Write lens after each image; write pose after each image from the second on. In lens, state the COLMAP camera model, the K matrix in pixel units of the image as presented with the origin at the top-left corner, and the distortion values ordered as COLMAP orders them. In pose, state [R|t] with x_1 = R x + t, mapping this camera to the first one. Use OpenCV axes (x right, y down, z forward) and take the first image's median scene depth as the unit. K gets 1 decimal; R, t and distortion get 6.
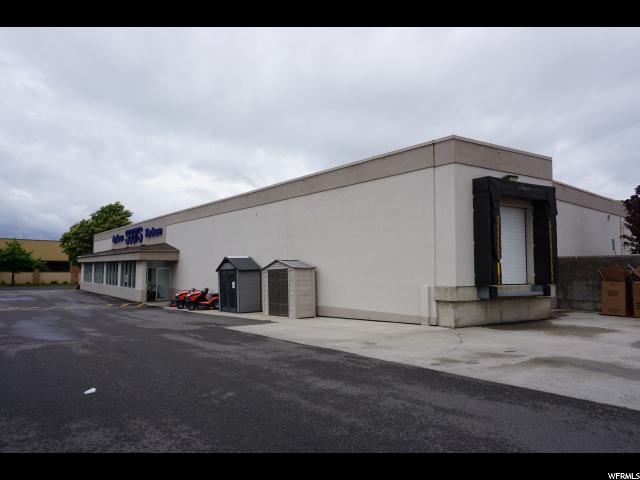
lens RADIAL K [[453.8, 0, 320.0], [0, 453.8, 240.0], [0, 0, 1]] dist [-0.032135, 0.000144]
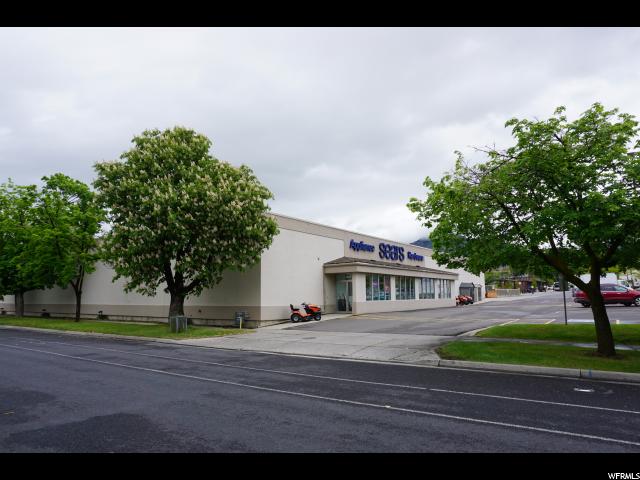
lens RADIAL K [[435.8, 0, 316.2], [0, 435.8, 237.9], [0, 0, 1]] dist [-0.044770, 0.037987]
pose [[-0.267712, 0.108302, 0.957393, -1.661344], [-0.085391, 0.987085, -0.135539, 0.136252], [-0.959708, -0.118038, -0.255006, 1.782899]]
